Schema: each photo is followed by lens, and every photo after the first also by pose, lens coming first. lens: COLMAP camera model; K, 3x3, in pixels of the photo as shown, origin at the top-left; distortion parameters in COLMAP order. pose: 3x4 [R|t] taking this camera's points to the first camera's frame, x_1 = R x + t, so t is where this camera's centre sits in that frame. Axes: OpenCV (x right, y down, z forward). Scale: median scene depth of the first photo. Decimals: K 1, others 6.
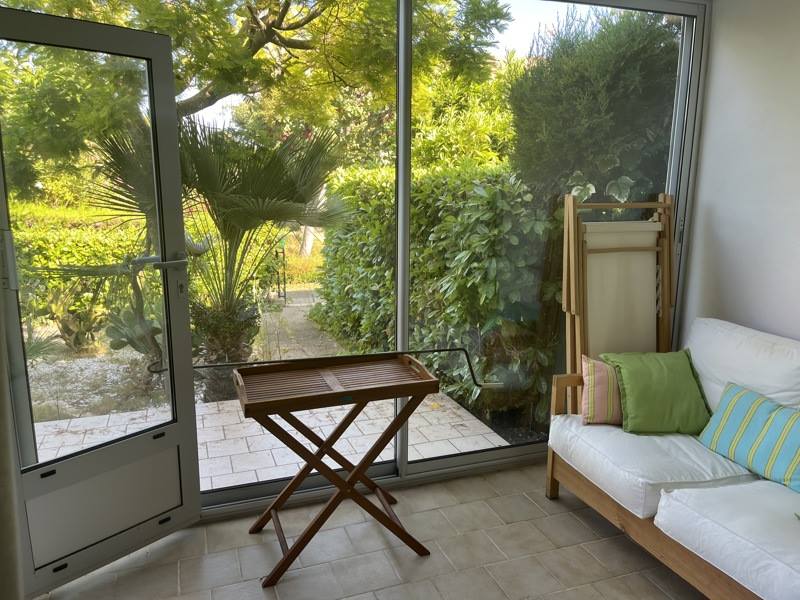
lens RADIAL K [[603.7, 0, 399.0], [0, 603.7, 299.6], [0, 0, 1]] dist [0.034778, 0.006425]
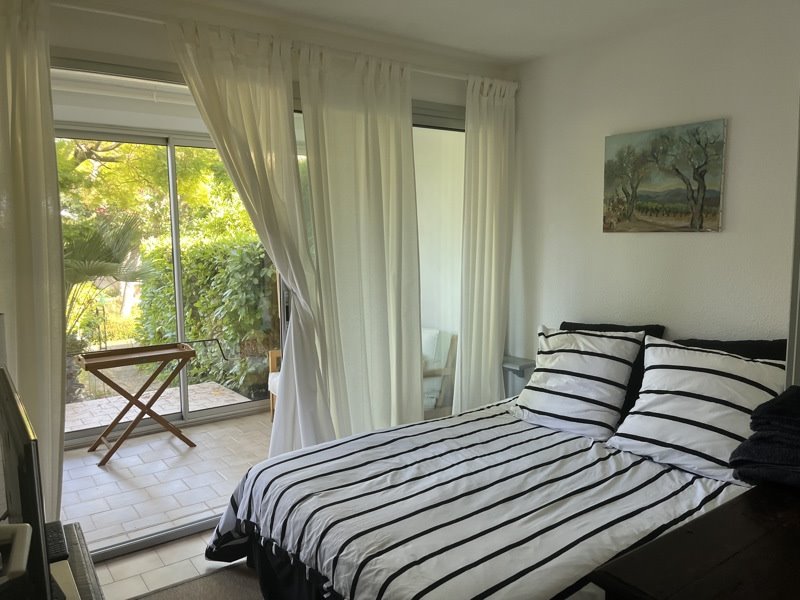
lens RADIAL K [[603.7, 0, 399.5], [0, 603.7, 301.1], [0, 0, 1]] dist [0.034778, 0.006425]
pose [[0.963748, -0.048996, 0.262275, 0.110775], [0.074381, 0.993362, -0.087748, 0.113025], [-0.256235, 0.104076, 0.960995, -0.595801]]
